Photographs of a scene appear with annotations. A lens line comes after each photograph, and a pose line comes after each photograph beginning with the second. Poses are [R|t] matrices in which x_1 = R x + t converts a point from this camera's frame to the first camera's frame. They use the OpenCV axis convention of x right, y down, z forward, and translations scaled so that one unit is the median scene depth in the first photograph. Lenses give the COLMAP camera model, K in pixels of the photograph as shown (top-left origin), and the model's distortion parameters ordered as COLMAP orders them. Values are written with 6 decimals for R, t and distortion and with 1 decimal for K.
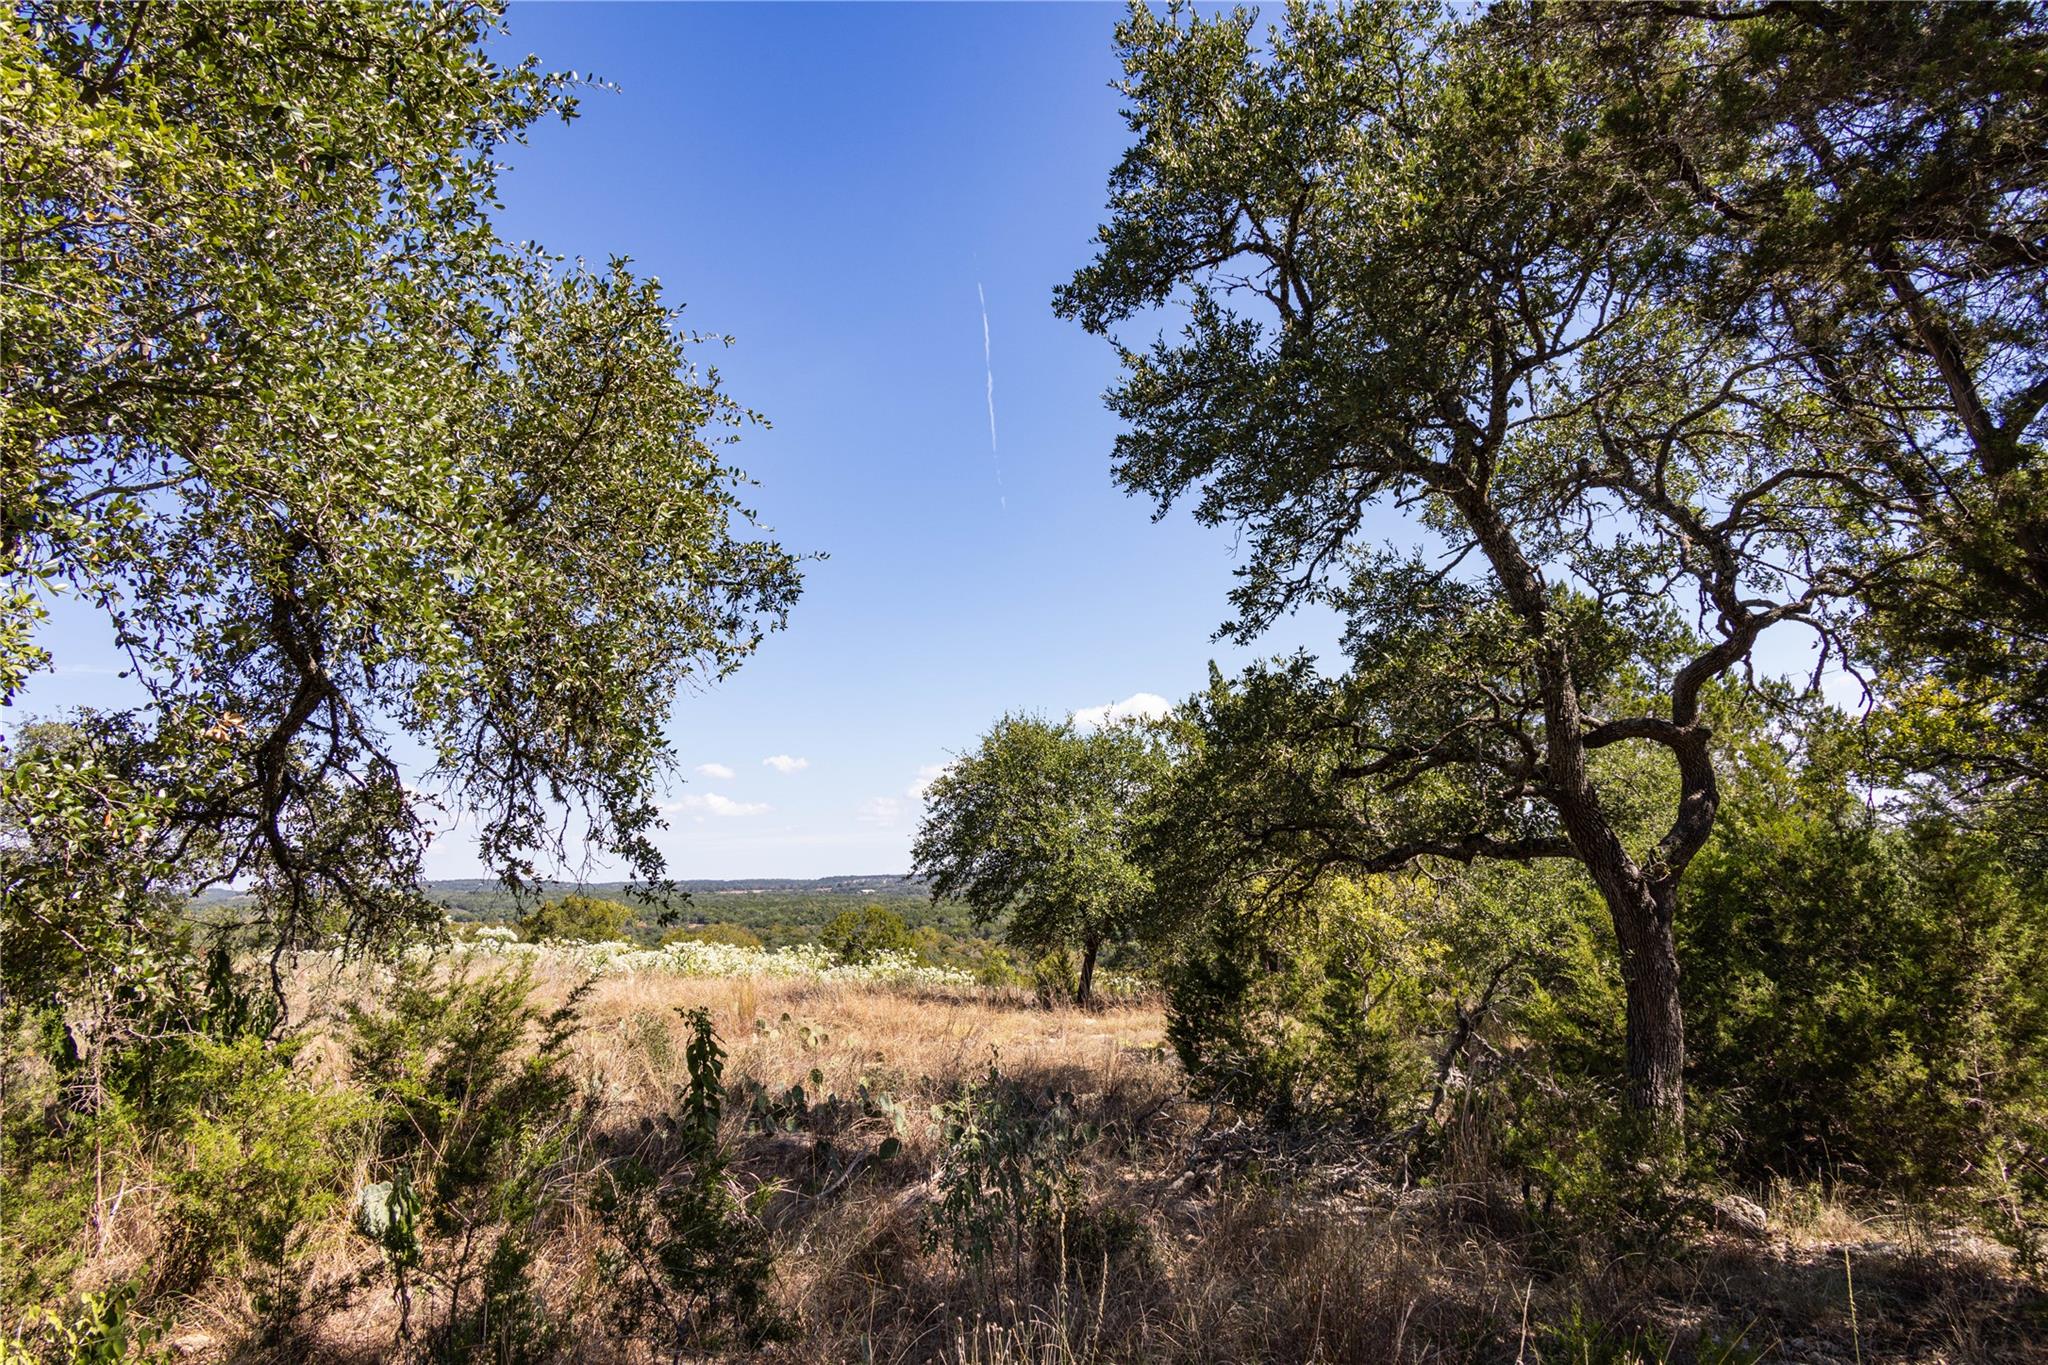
lens RADIAL K [[1475.4, 0, 1024.0], [0, 1475.4, 682.5], [0, 0, 1]] dist [-0.003287, 0.000101]
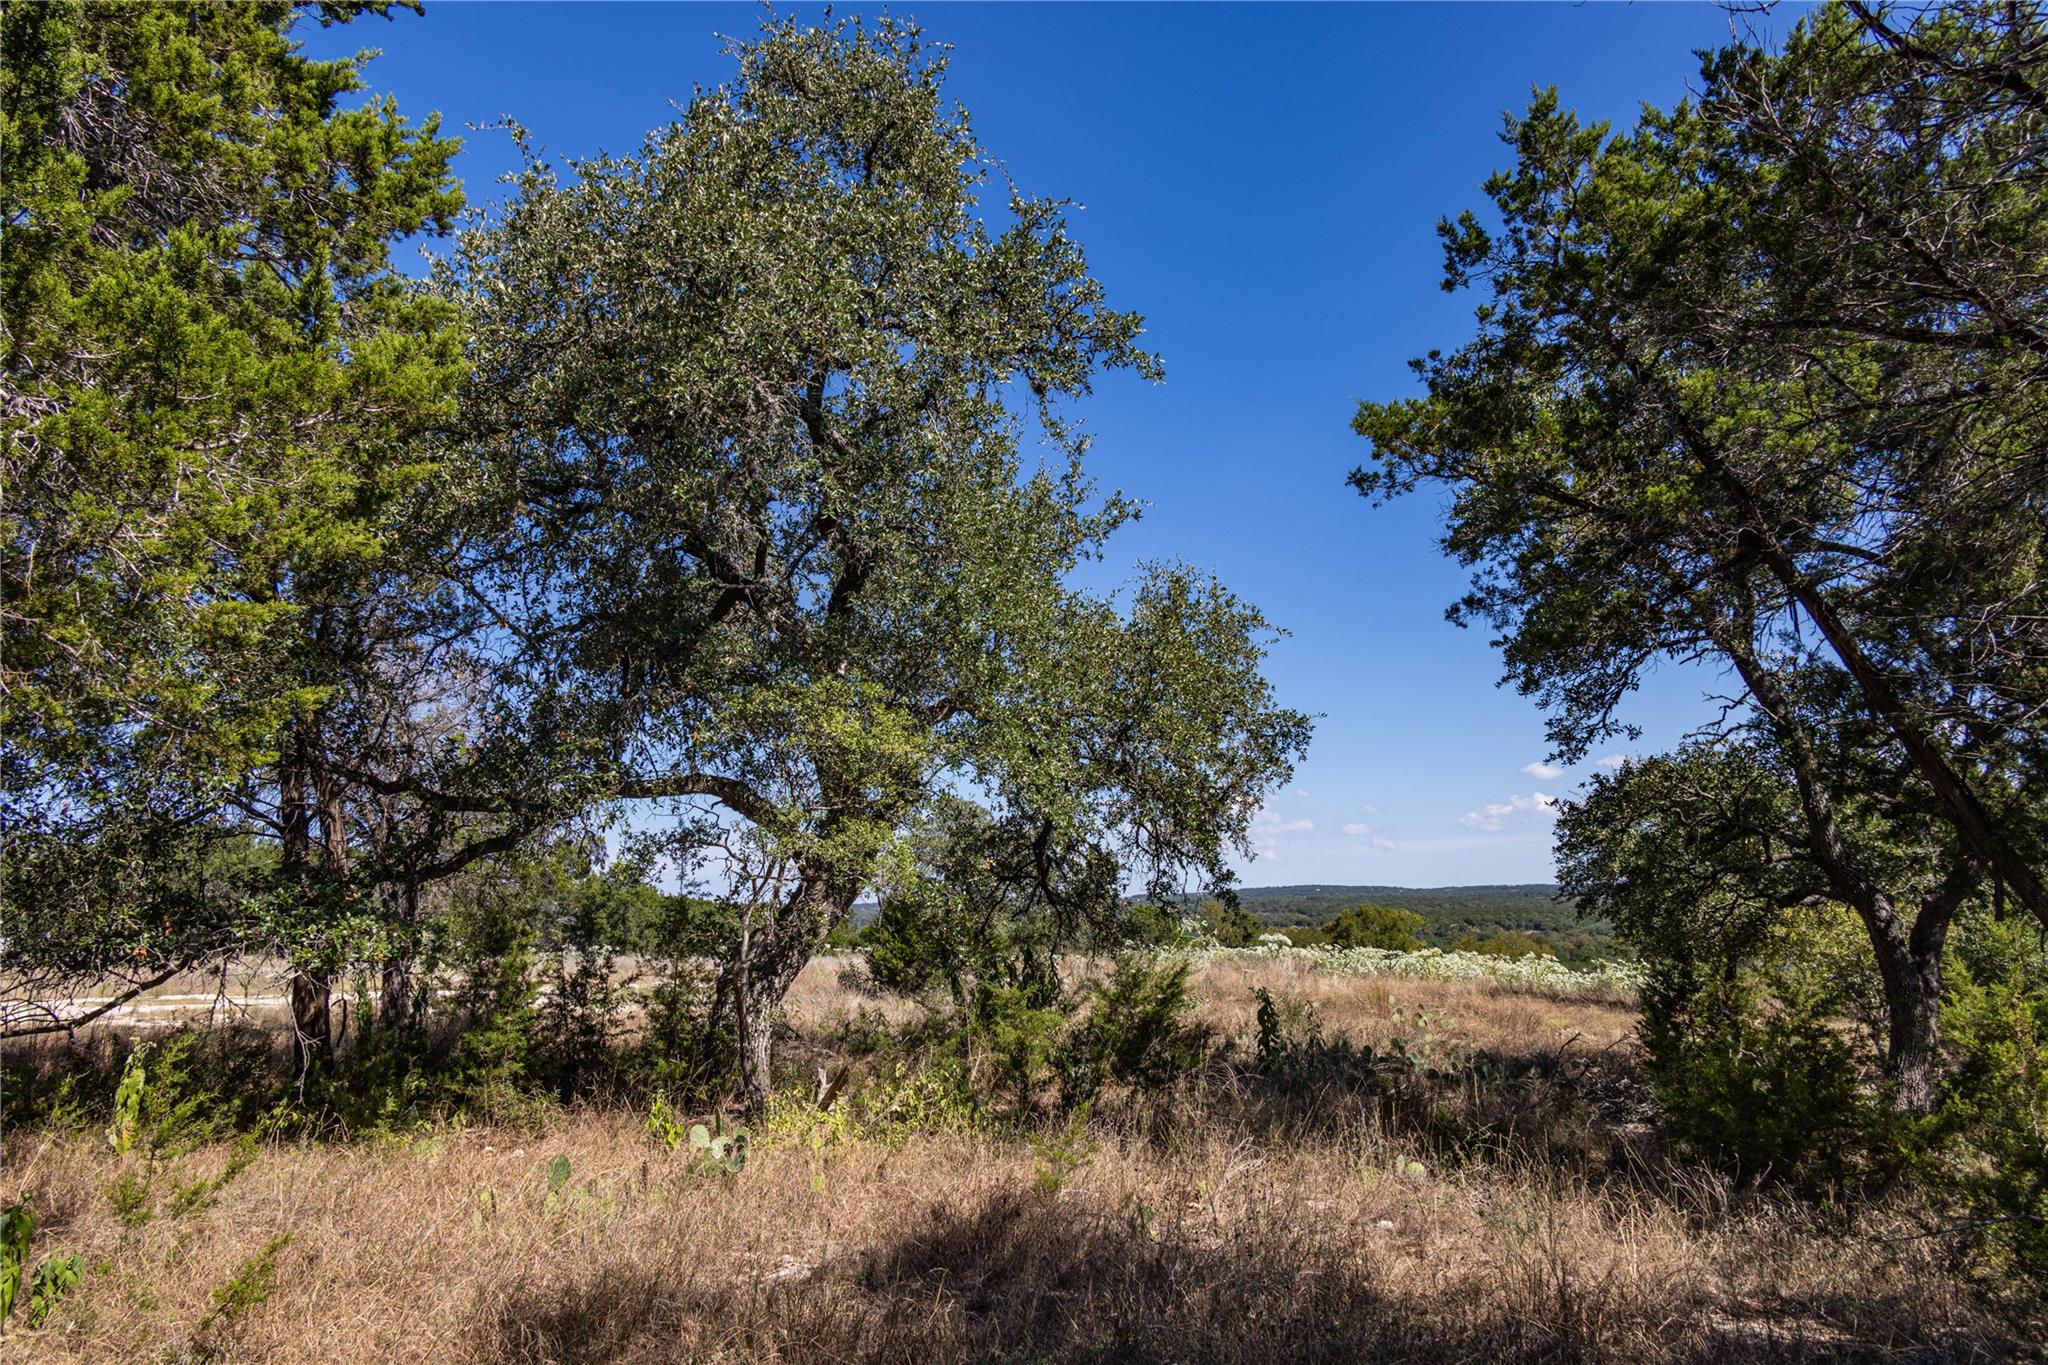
lens RADIAL K [[1475.4, 0, 1024.0], [0, 1475.4, 682.5], [0, 0, 1]] dist [-0.003287, 0.000101]
pose [[0.855953, -0.074672, -0.511634, 0.418541], [0.072929, 0.997060, -0.023509, -0.107125], [0.511885, -0.017191, 0.858882, -0.574390]]
